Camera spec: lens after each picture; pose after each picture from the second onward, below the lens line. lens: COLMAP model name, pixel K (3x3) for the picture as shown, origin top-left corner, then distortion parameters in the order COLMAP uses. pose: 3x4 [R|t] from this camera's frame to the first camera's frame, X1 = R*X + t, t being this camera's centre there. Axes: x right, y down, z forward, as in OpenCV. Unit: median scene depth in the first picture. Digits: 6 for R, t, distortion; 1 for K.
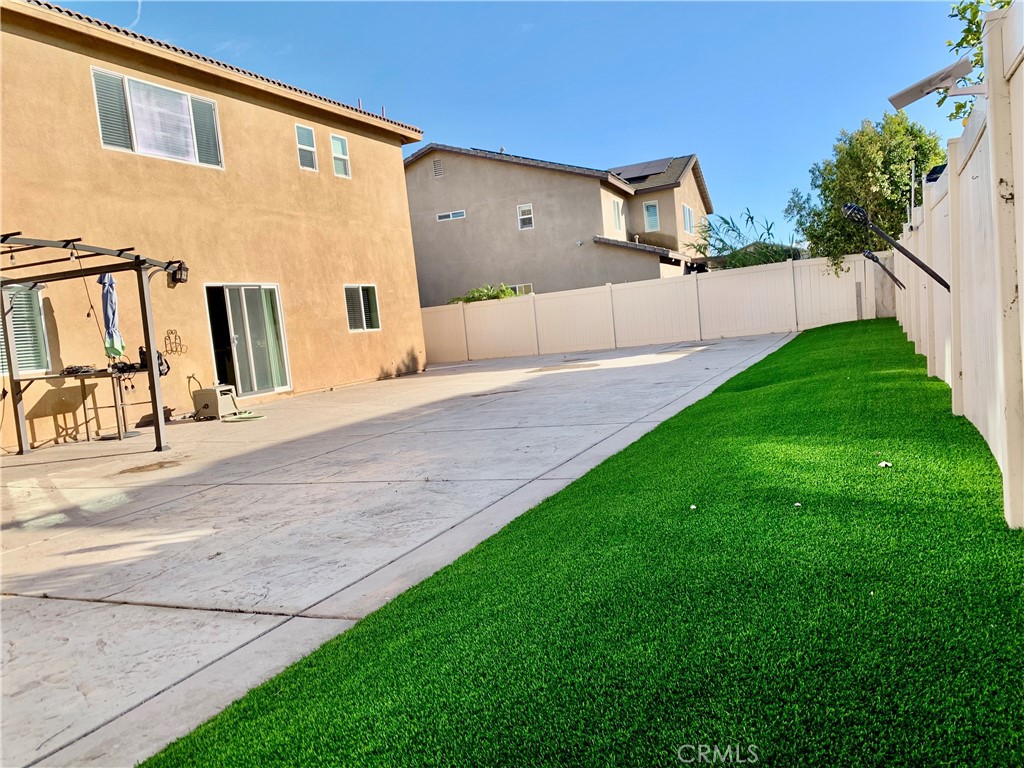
lens RADIAL K [[791.6, 0, 504.0], [0, 791.6, 384.6], [0, 0, 1]] dist [0.043559, -0.050092]
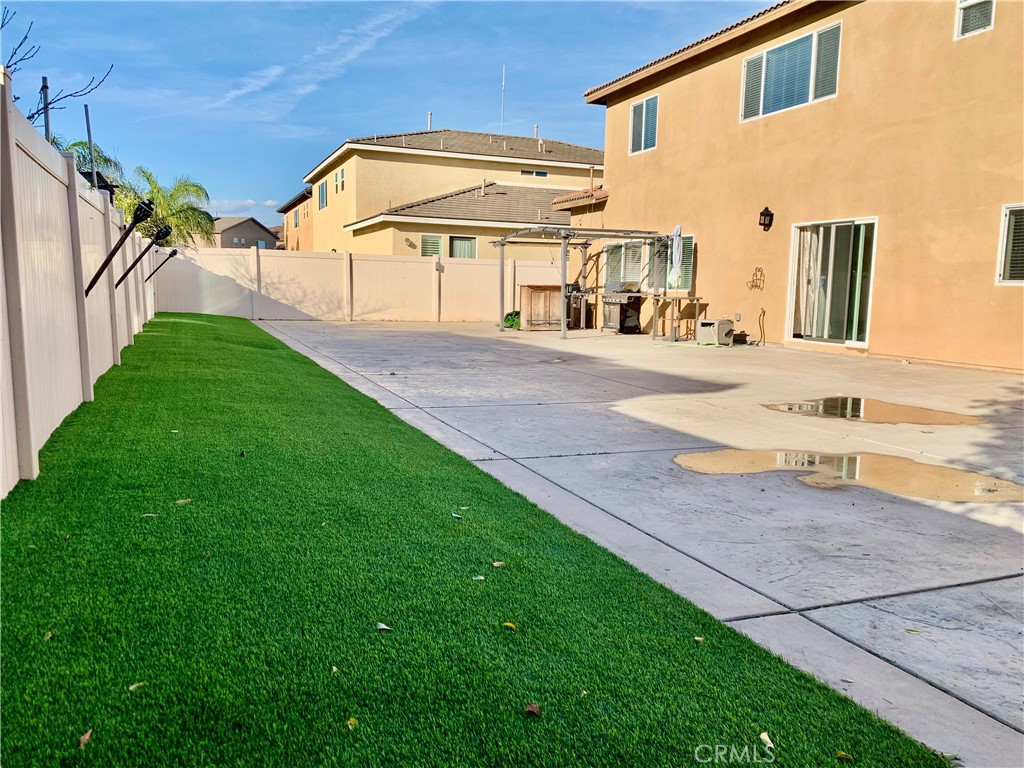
lens RADIAL K [[791.6, 0, 504.5], [0, 791.6, 385.8], [0, 0, 1]] dist [0.043559, -0.050092]
pose [[-0.678463, 0.175016, -0.713483, 0.554422], [-0.011332, 0.968599, 0.248371, -0.148643], [0.734547, 0.176595, -0.655175, 1.211760]]
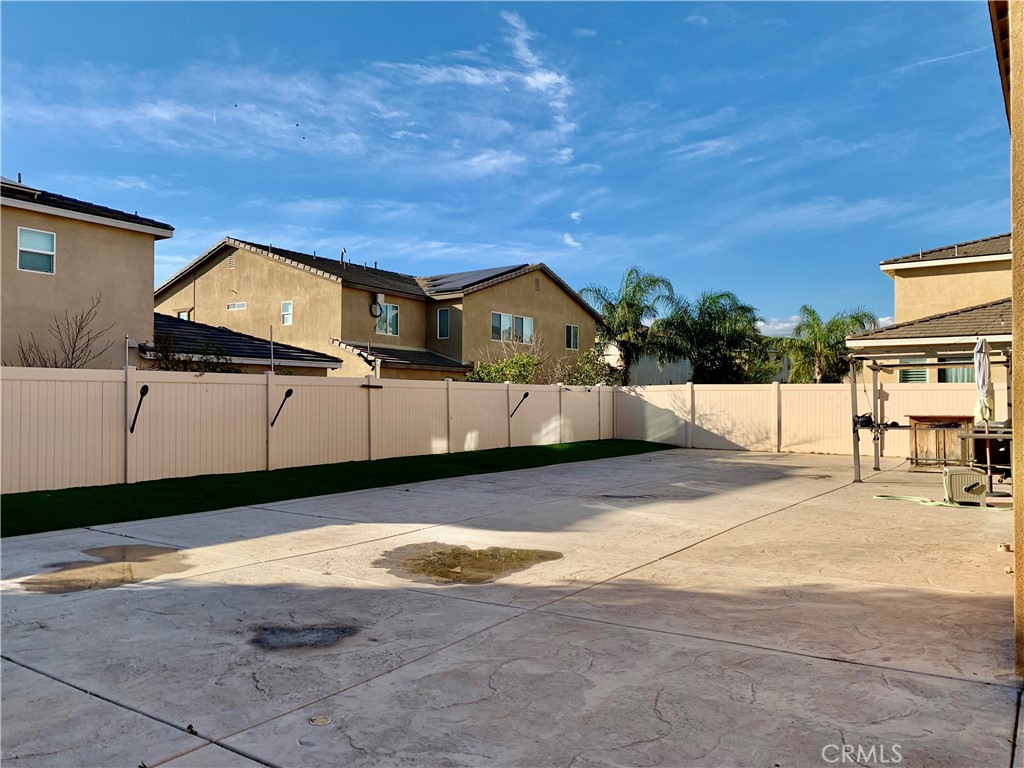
lens RADIAL K [[791.6, 0, 511.7], [0, 791.6, 387.8], [0, 0, 1]] dist [0.043559, -0.050092]
pose [[-0.983527, 0.101639, 0.149478, -0.017703], [0.109966, 0.992751, 0.048517, -0.136914], [-0.143463, 0.064155, -0.987574, 1.482427]]
